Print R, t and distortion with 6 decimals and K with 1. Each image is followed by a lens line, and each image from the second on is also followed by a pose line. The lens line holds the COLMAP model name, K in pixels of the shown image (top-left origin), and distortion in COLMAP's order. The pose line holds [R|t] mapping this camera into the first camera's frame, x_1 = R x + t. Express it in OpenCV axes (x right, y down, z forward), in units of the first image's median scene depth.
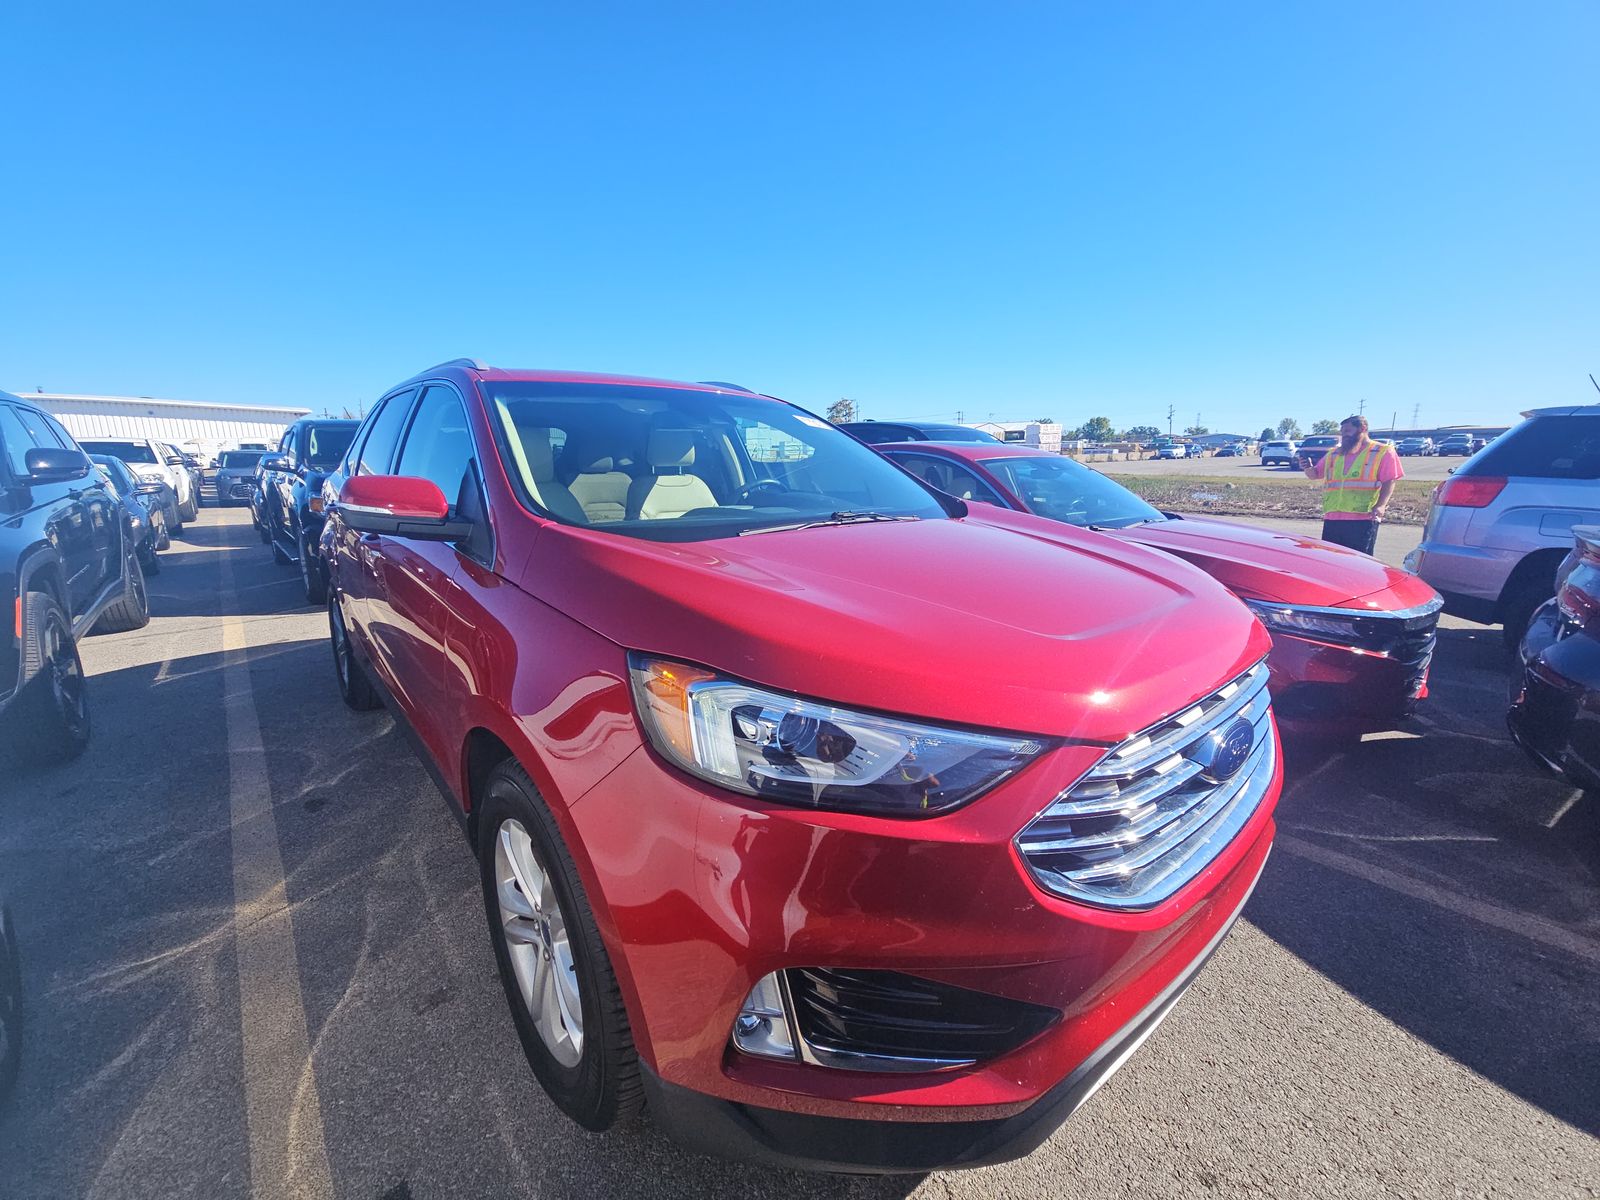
lens RADIAL K [[650.4, 0, 804.8], [0, 650.4, 601.8], [0, 0, 1]] dist [-0.037498, -0.003813]
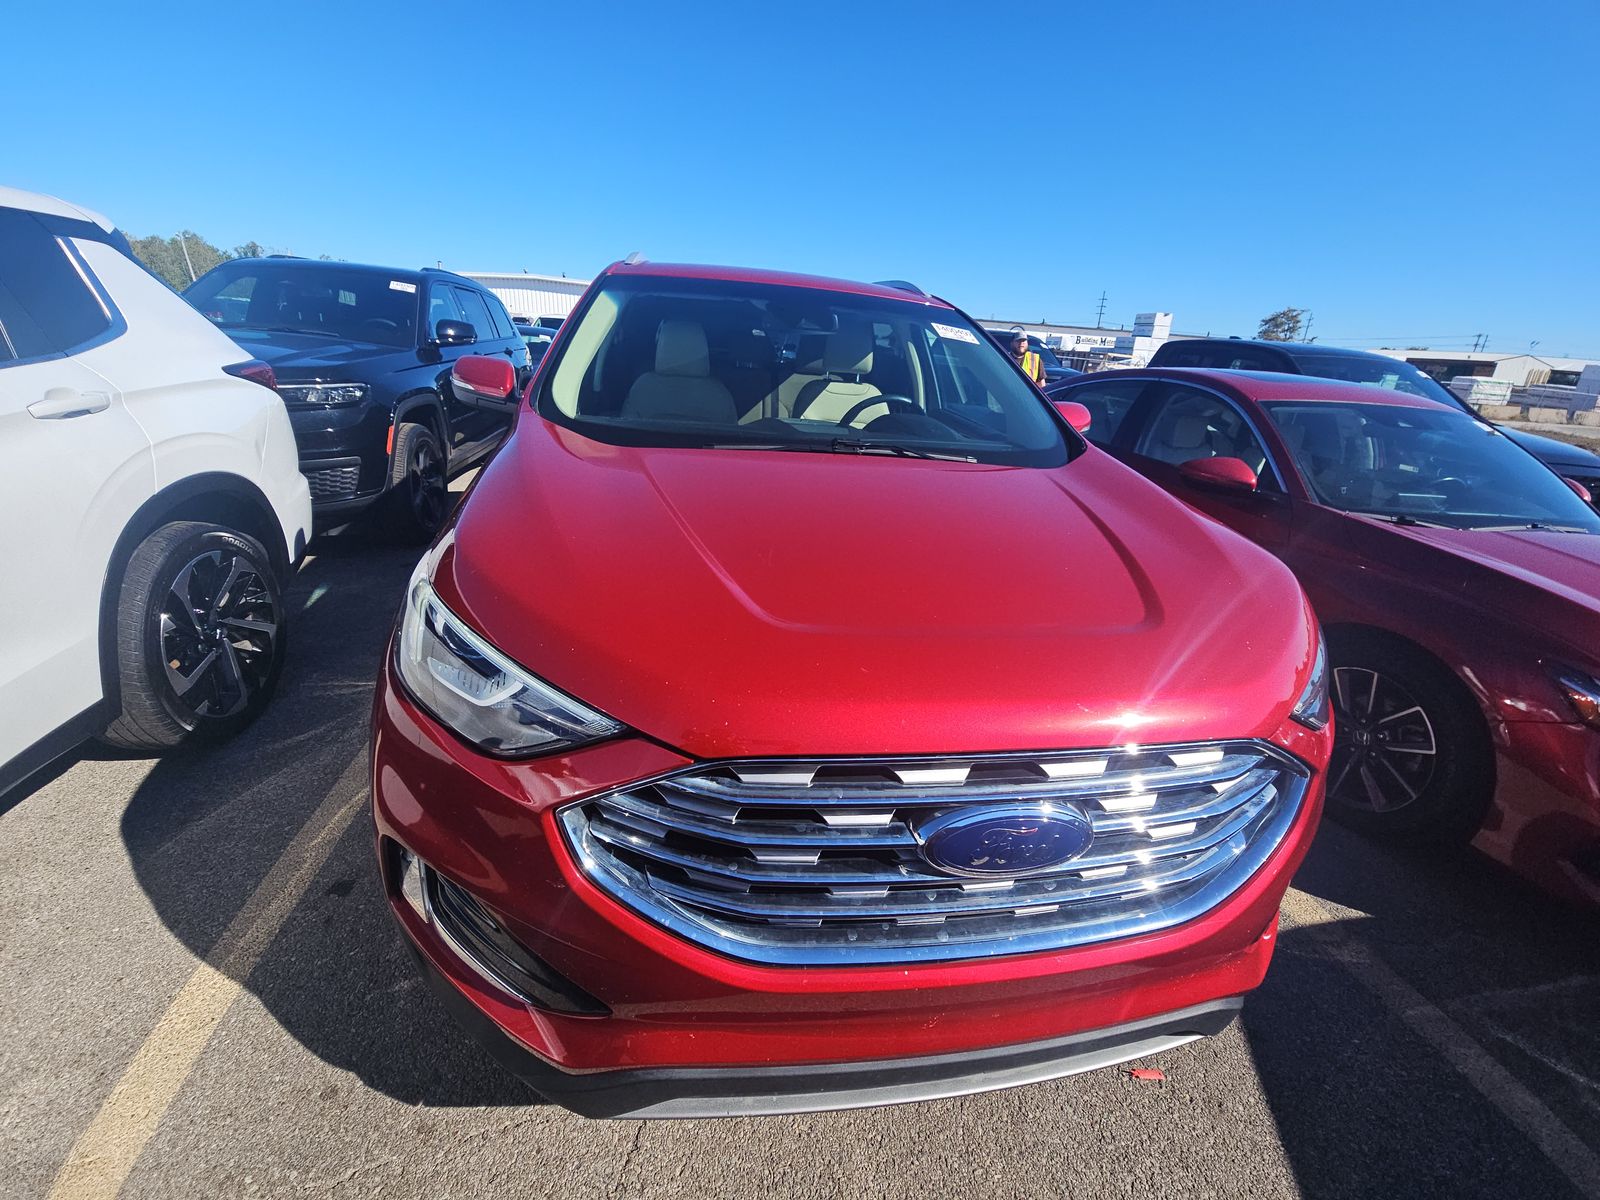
lens RADIAL K [[650.4, 0, 805.2], [0, 650.4, 597.9], [0, 0, 1]] dist [-0.037498, -0.003813]
pose [[0.846829, 0.242092, -0.473573, 0.282299], [-0.176858, 0.967907, 0.178544, -0.045246], [0.501599, -0.067441, 0.862468, 0.113144]]
